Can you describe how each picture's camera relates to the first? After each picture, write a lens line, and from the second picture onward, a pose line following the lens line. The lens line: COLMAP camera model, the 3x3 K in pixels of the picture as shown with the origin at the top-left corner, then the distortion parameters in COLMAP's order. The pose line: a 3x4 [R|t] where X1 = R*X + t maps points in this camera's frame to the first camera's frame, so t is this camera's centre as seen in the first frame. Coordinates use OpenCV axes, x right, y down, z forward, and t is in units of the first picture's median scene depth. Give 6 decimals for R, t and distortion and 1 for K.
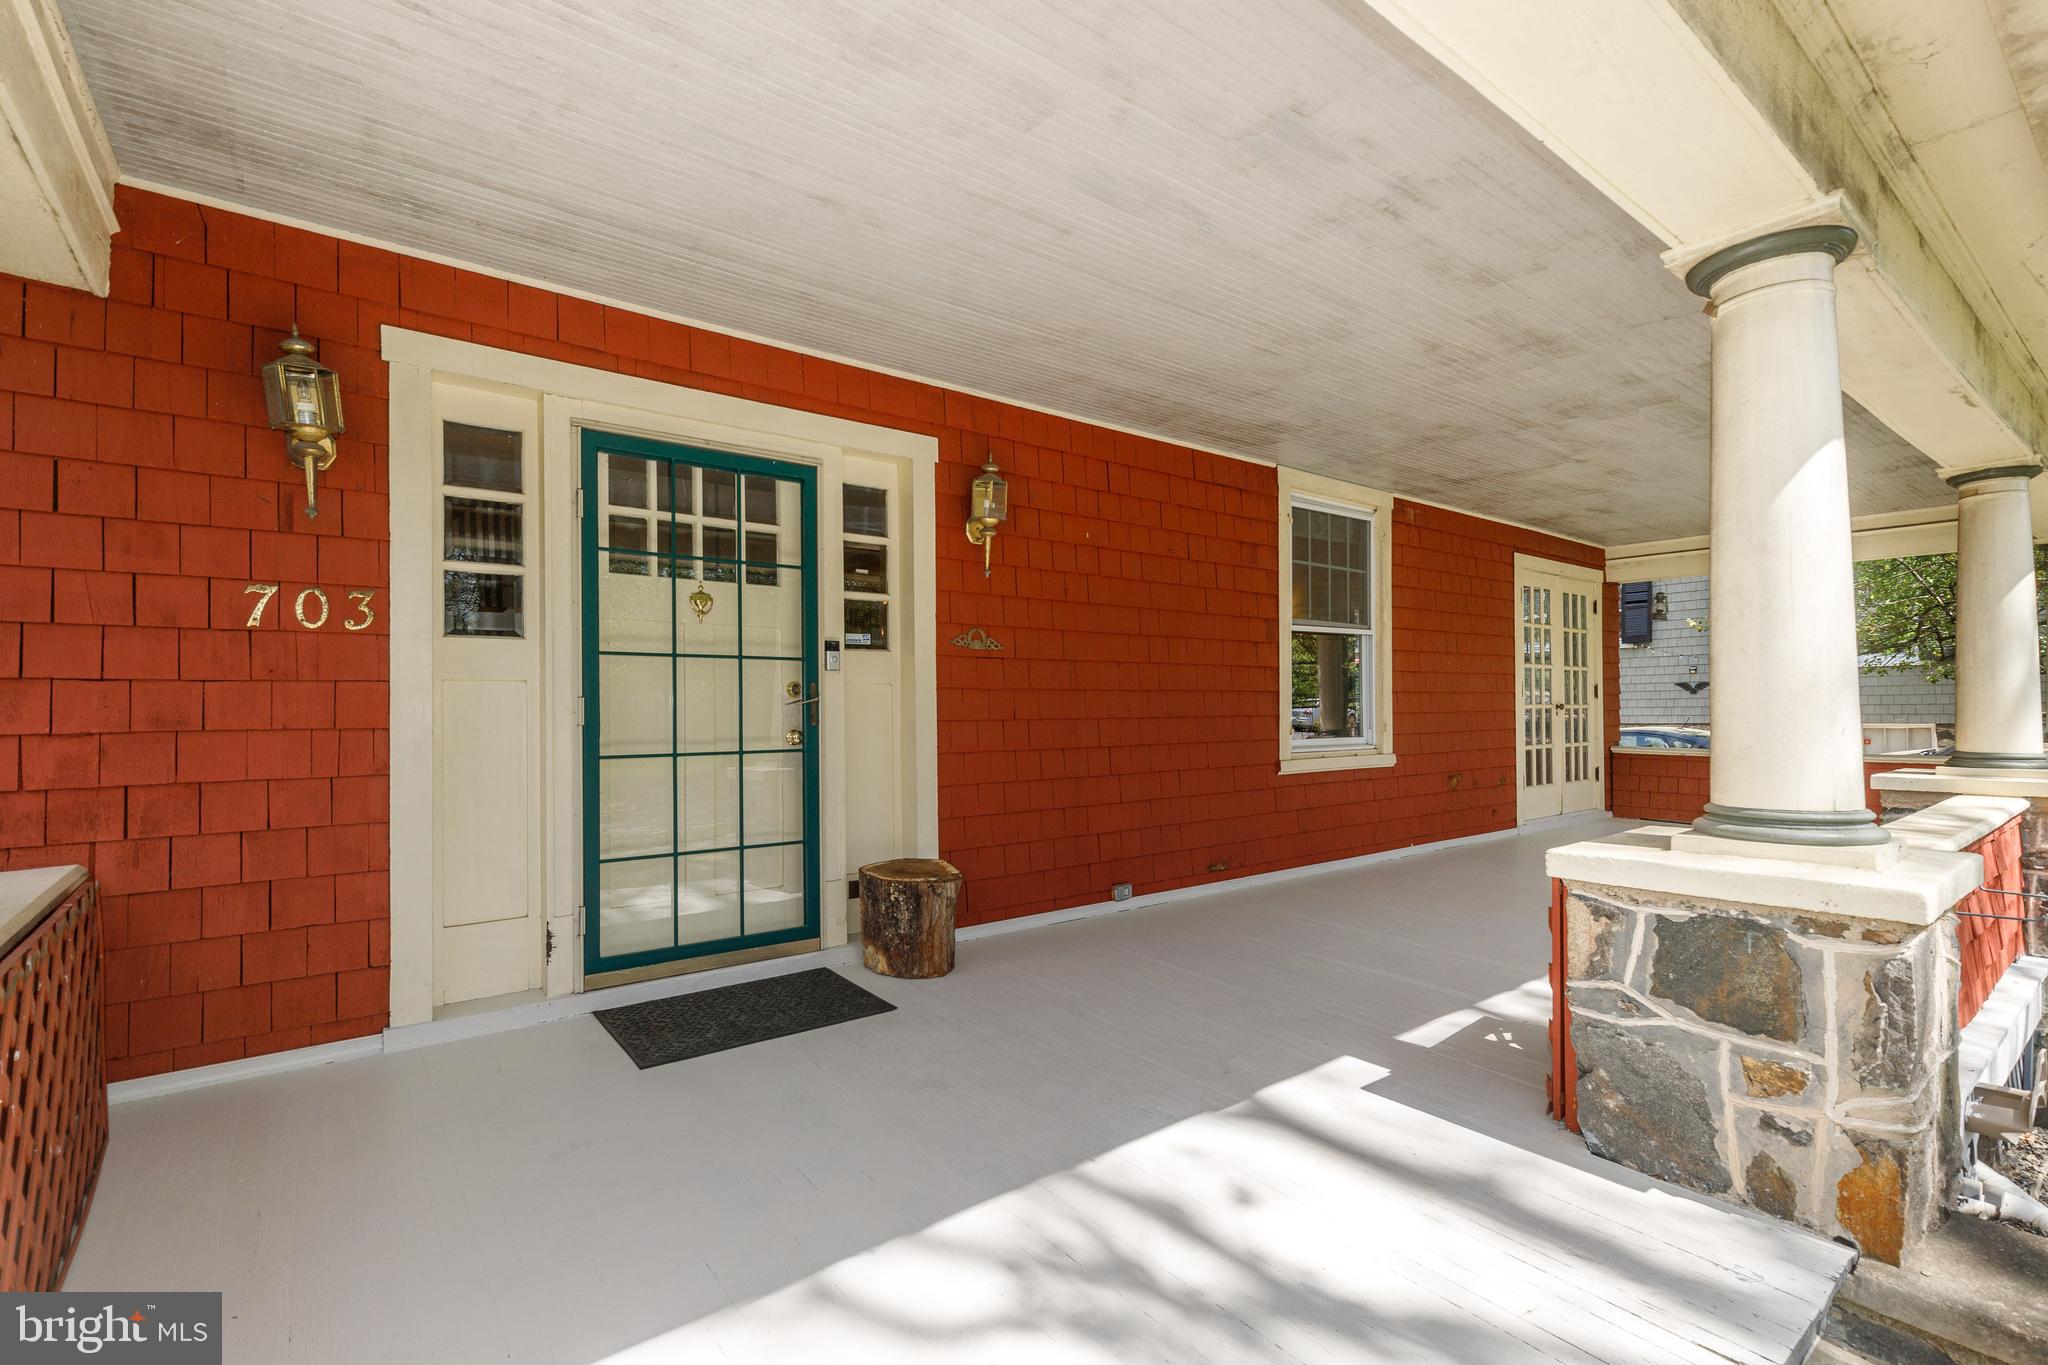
lens RADIAL K [[918.0, 0, 1057.2], [0, 918.0, 708.6], [0, 0, 1]] dist [0.000695, 0.000192]
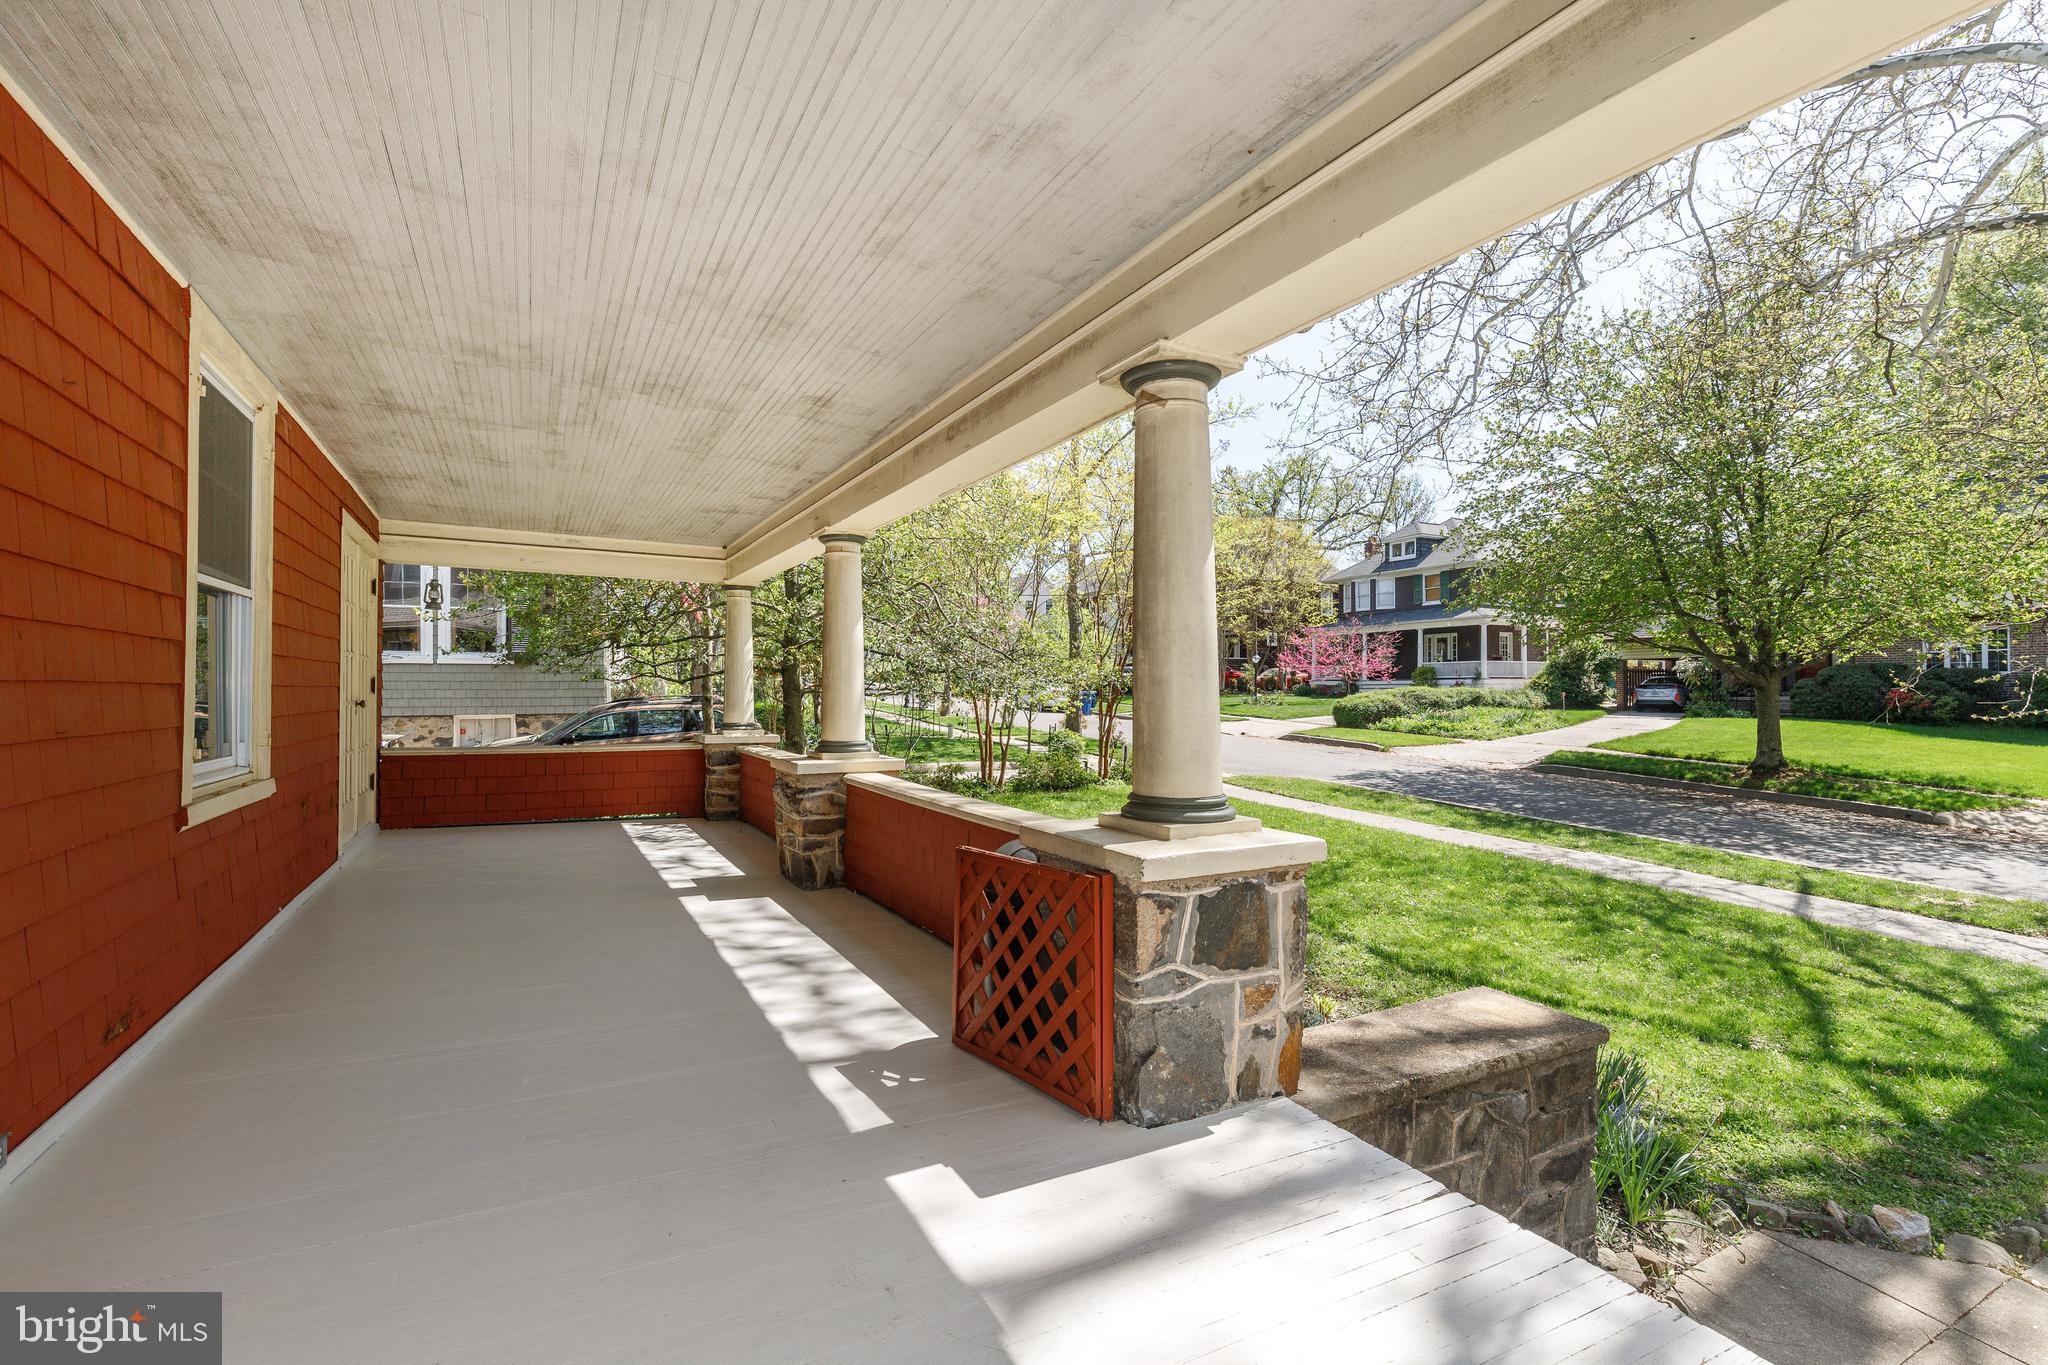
lens RADIAL K [[918.0, 0, 1023.9], [0, 918.0, 686.3], [0, 0, 1]] dist [0.000695, 0.000192]
pose [[0.189341, 0.017144, 0.981762, -0.555814], [-0.004935, 0.999852, -0.016508, -0.025895], [-0.981899, -0.001720, 0.189397, 0.979843]]
